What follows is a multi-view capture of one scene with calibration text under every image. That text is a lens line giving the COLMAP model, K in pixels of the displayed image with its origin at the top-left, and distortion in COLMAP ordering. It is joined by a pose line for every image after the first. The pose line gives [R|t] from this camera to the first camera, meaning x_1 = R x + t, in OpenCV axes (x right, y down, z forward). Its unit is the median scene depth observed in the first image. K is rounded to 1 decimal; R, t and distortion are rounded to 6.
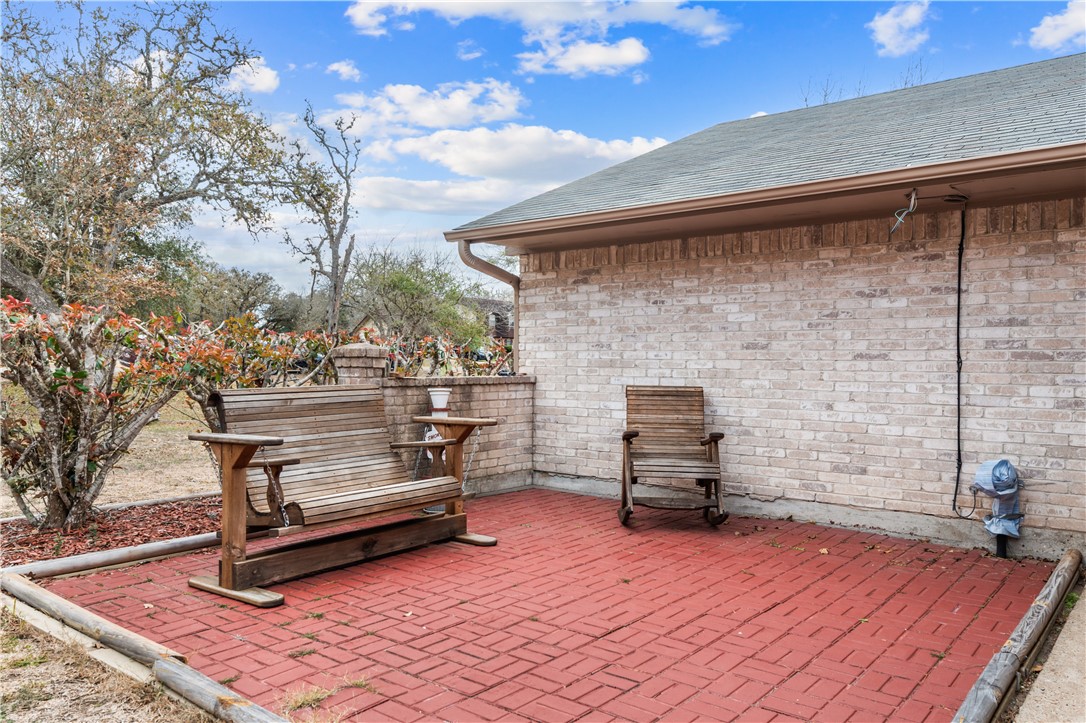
lens RADIAL K [[820.7, 0, 543.0], [0, 820.7, 361.5], [0, 0, 1]] dist [-0.002631, 0.000755]
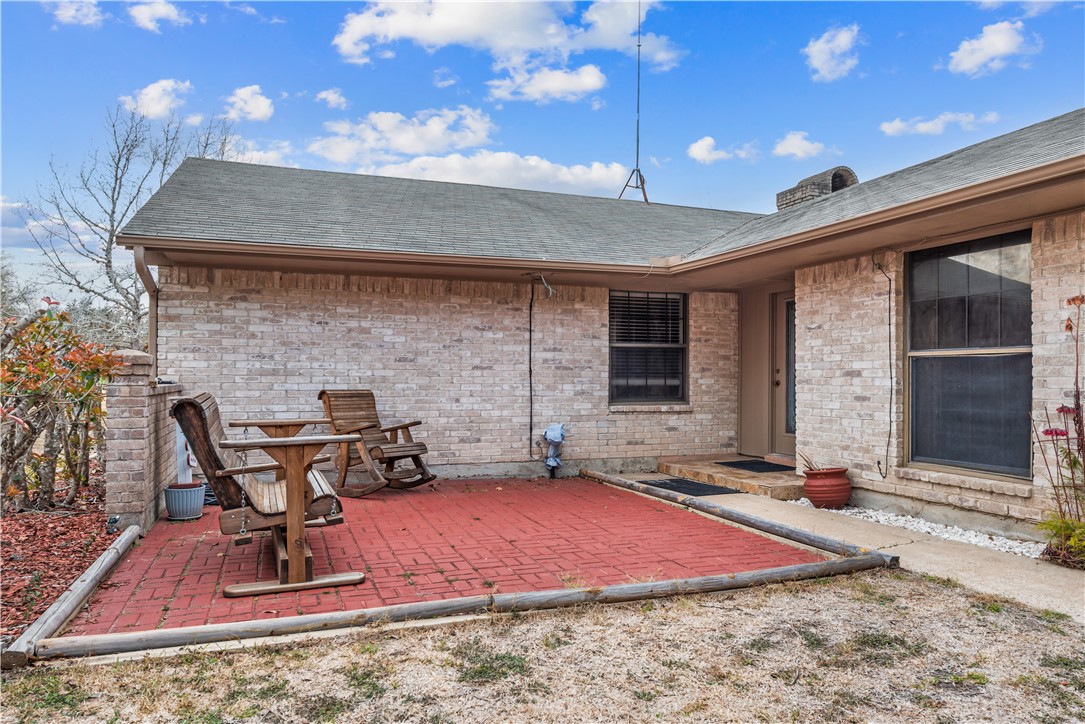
lens RADIAL K [[713.6, 0, 542.5], [0, 713.6, 362.0], [0, 0, 1]] dist [-0.001174, -0.000077]
pose [[0.513427, 0.016117, 0.857982, -0.682045], [0.000513, 0.999818, -0.019088, 0.008741], [-0.858133, 0.010240, 0.513325, 0.176559]]
